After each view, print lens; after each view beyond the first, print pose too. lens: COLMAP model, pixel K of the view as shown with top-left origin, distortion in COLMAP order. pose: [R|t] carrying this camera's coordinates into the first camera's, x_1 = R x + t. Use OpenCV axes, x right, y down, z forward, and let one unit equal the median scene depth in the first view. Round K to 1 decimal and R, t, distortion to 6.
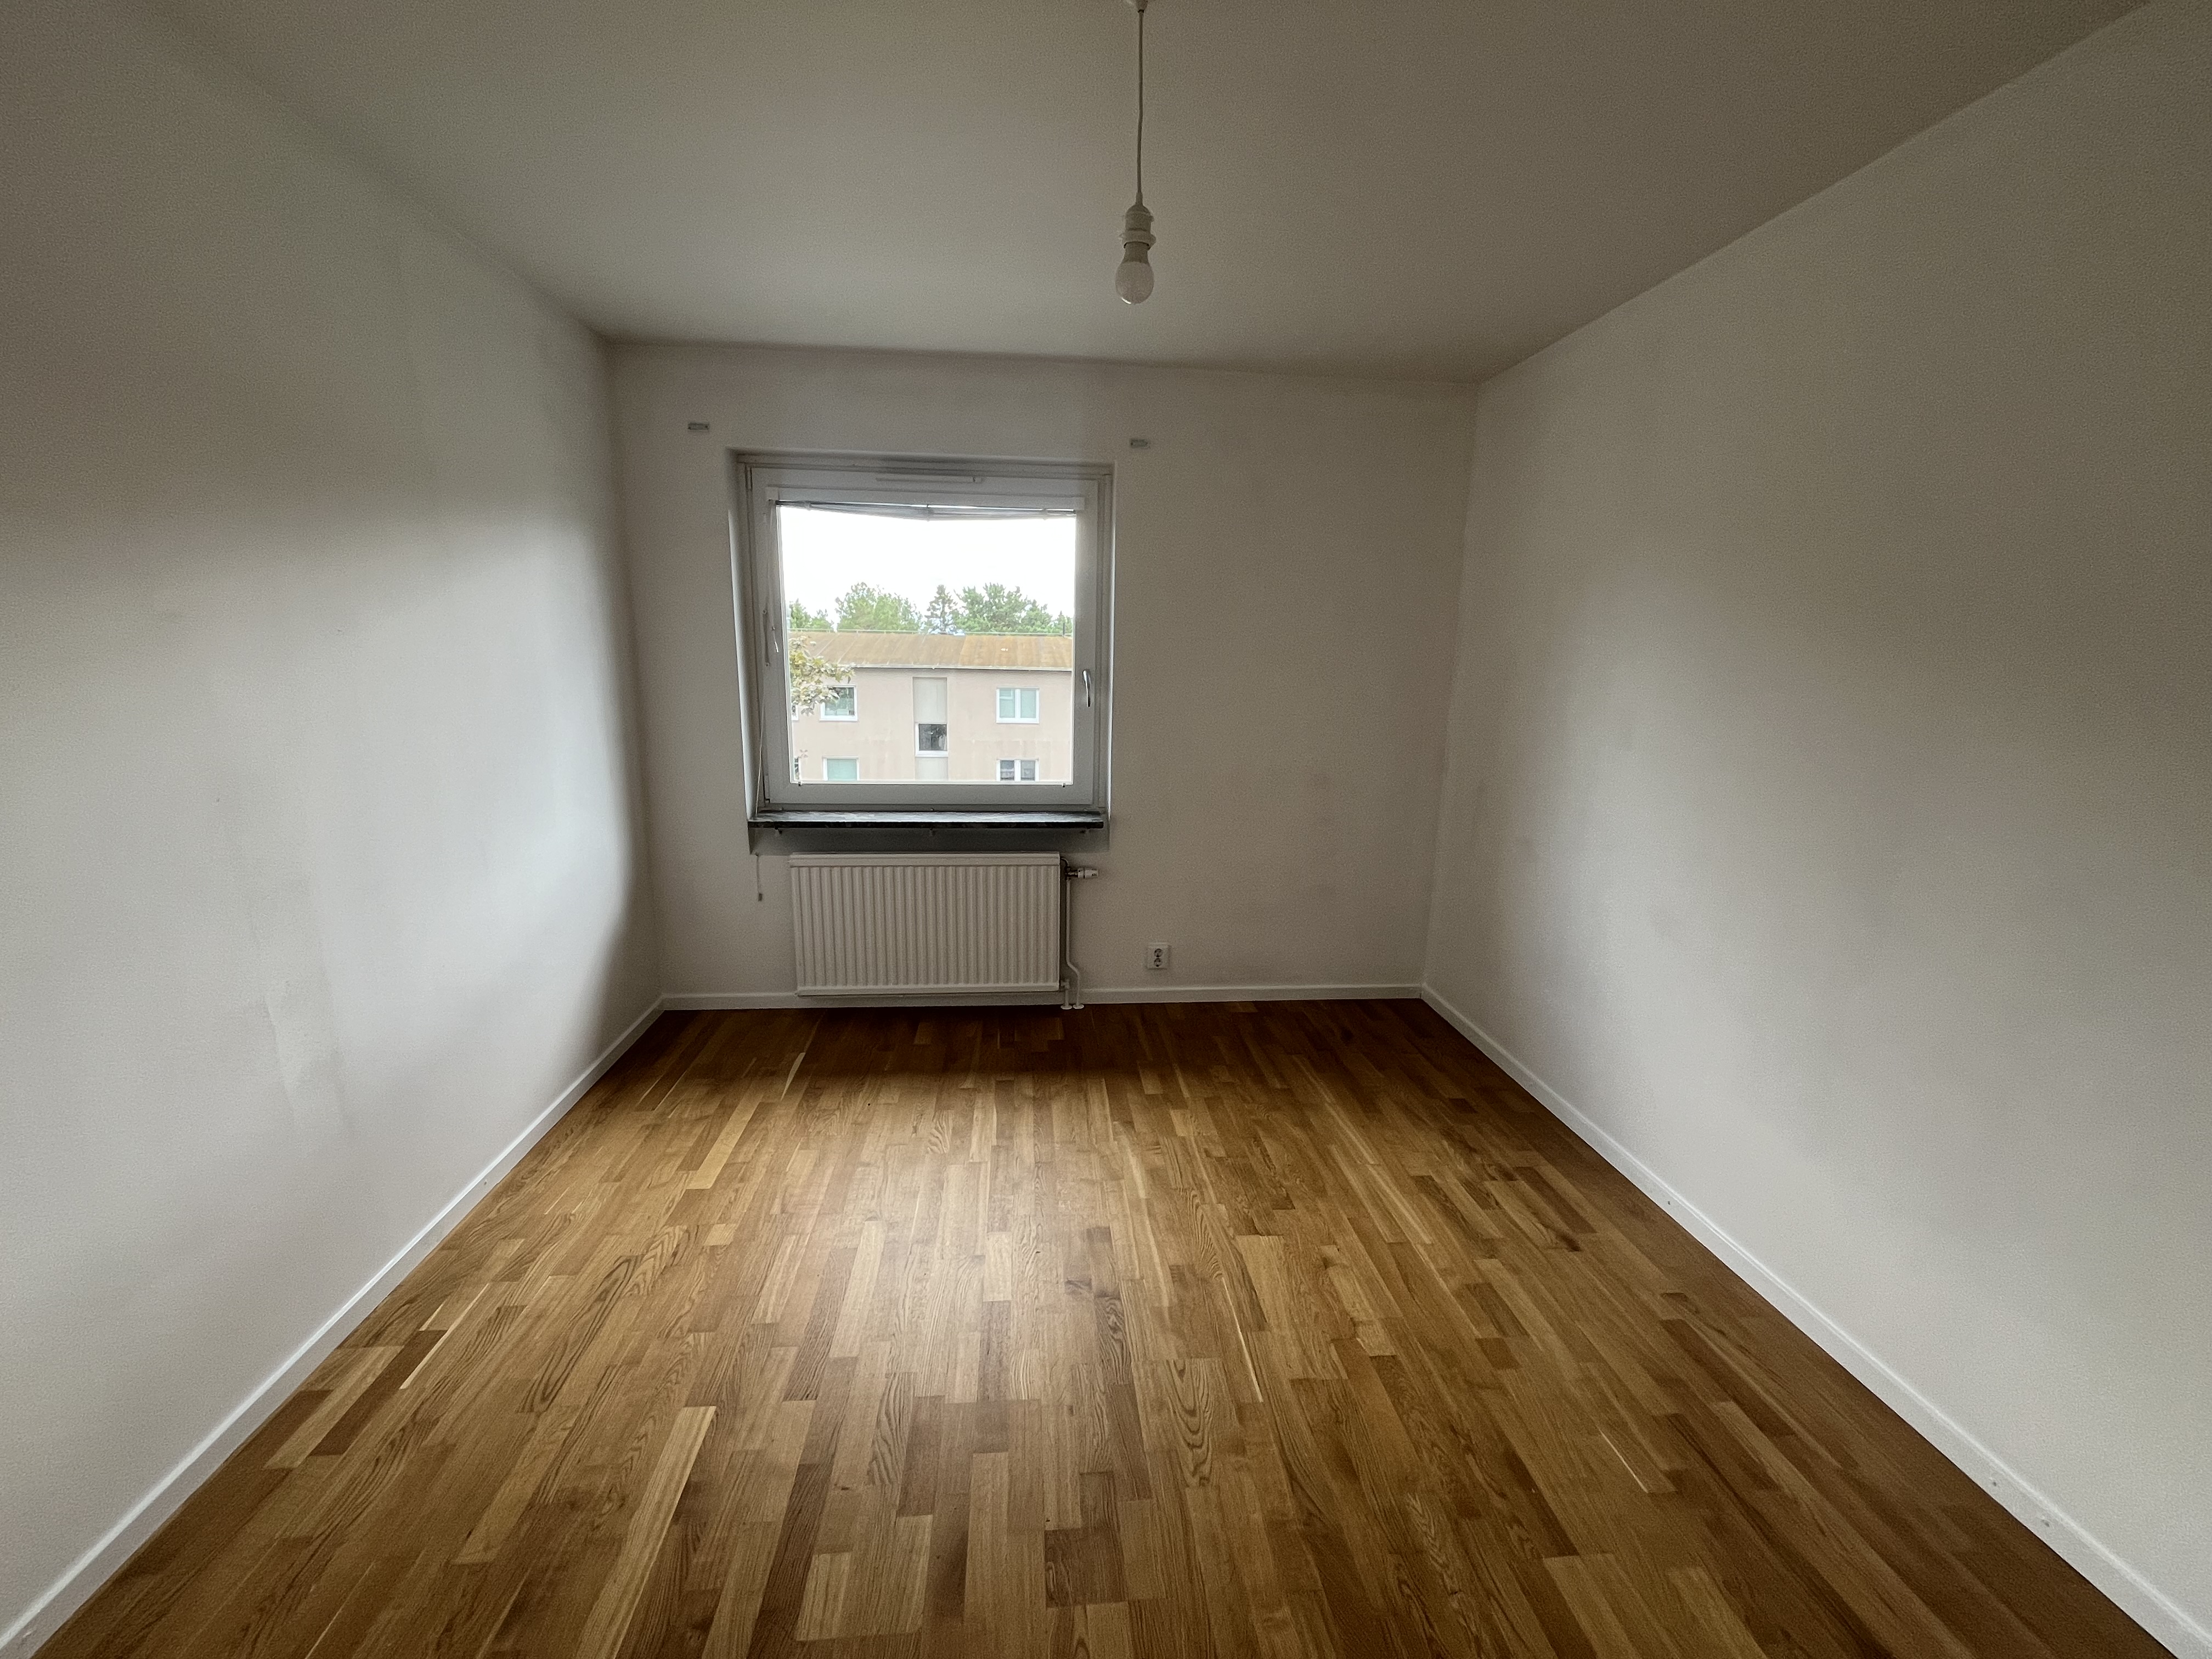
lens RADIAL K [[895.5, 0, 1103.2], [0, 895.5, 817.5], [0, 0, 1]] dist [-0.003248, -0.000180]
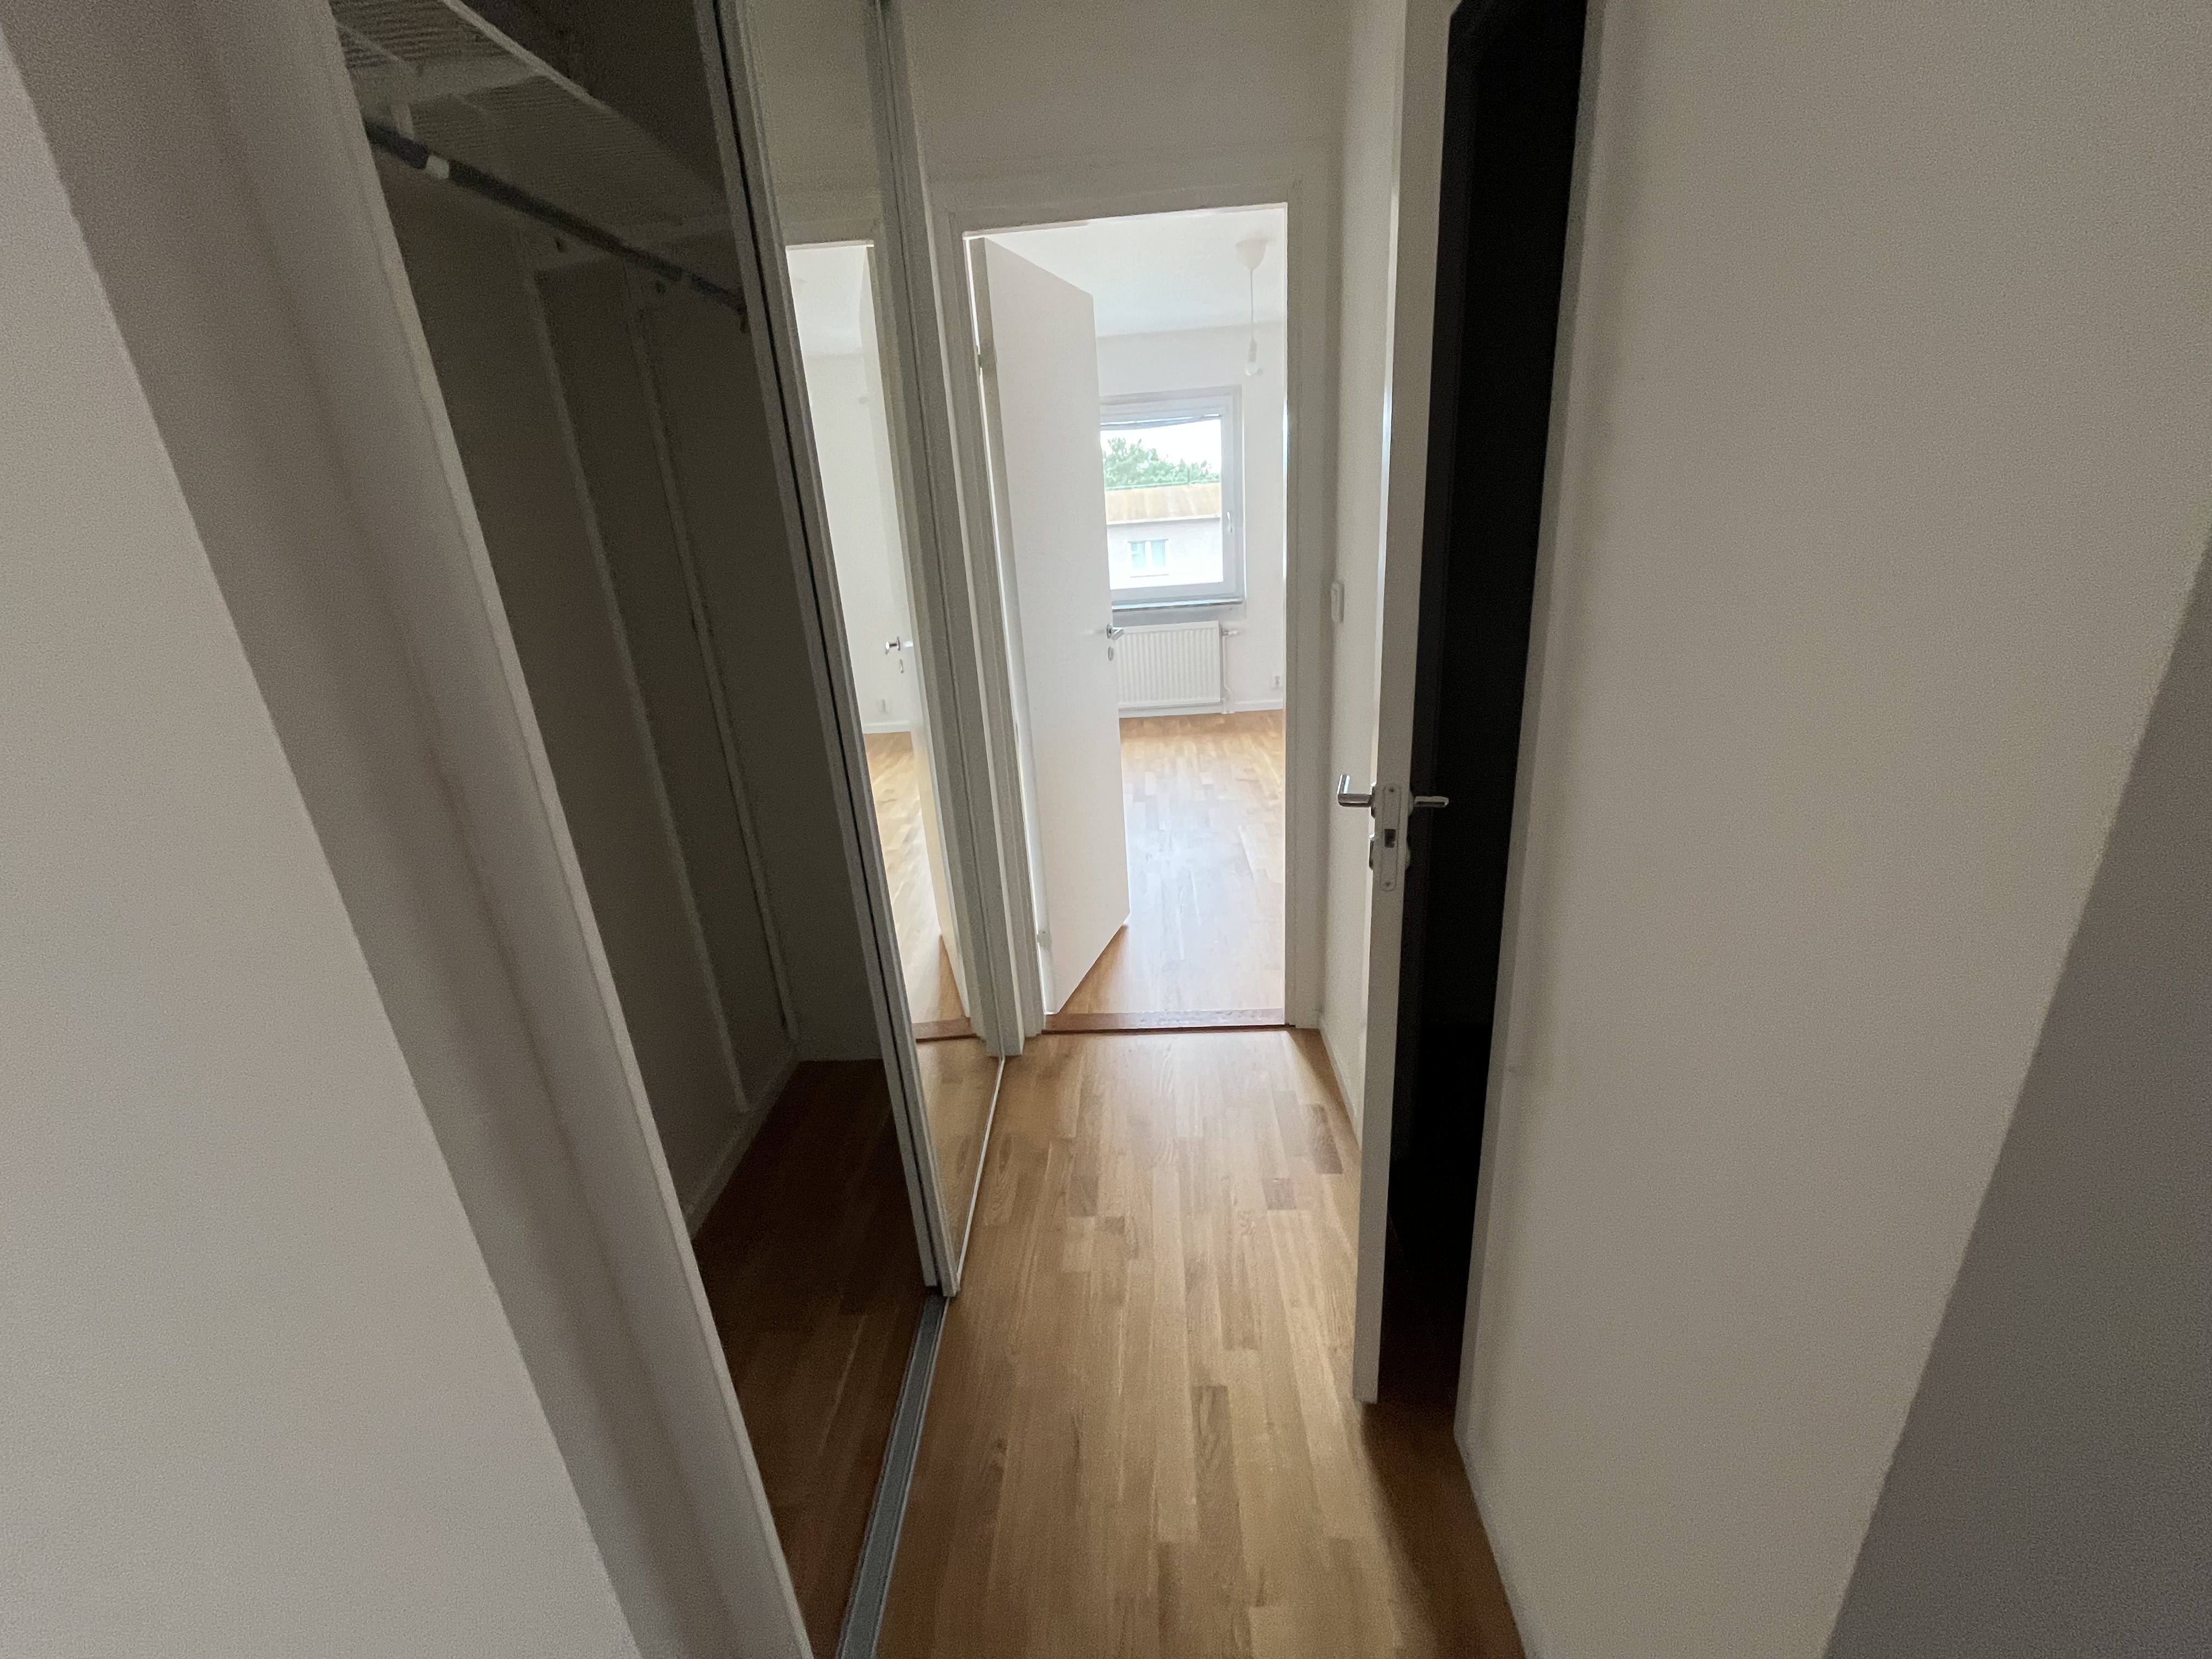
lens RADIAL K [[895.5, 0, 1110.3], [0, 895.5, 836.5], [0, 0, 1]] dist [-0.003248, -0.000180]
pose [[0.989220, -0.038930, -0.141168, -0.024216], [0.062924, 0.983481, 0.169721, 0.136954], [0.132229, -0.176774, 0.975329, -0.771034]]
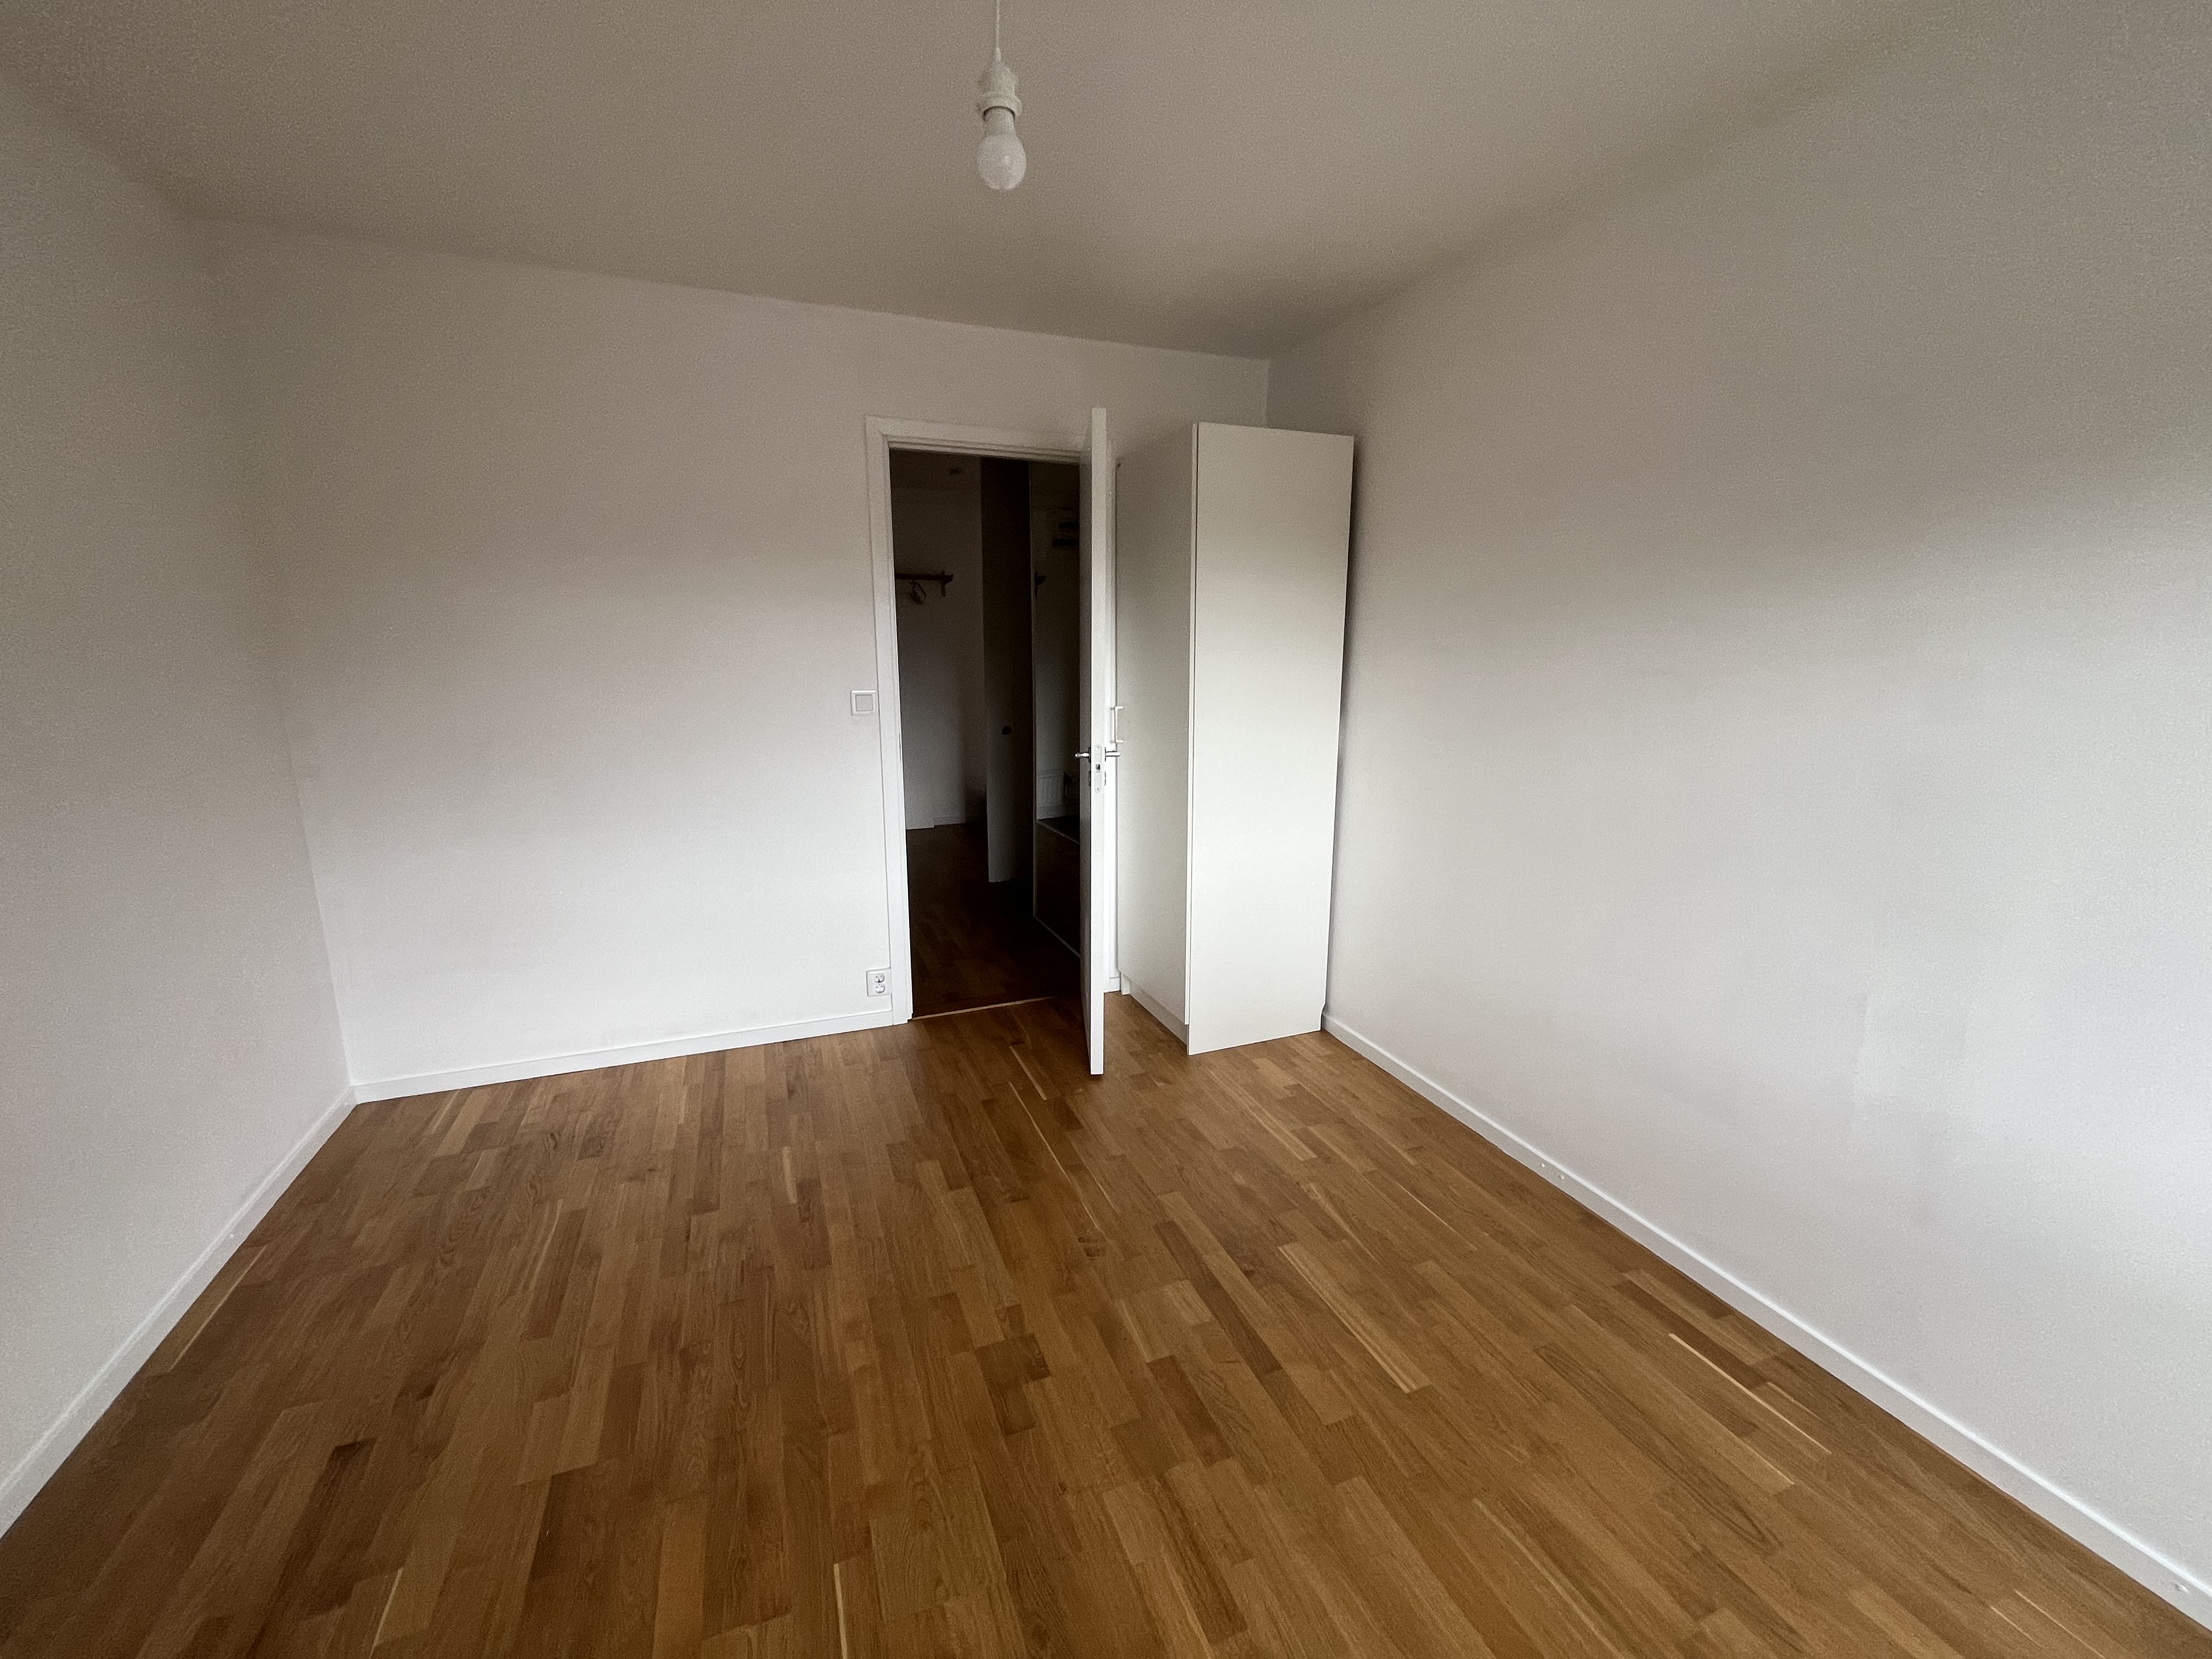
lens RADIAL K [[895.5, 0, 1115.6], [0, 895.5, 822.6], [0, 0, 1]] dist [-0.003248, -0.000180]
pose [[-0.956464, 0.035676, -0.289661, 0.067095], [-0.076523, 0.927120, 0.366869, -0.126887], [0.281639, 0.373063, -0.884027, 0.707318]]
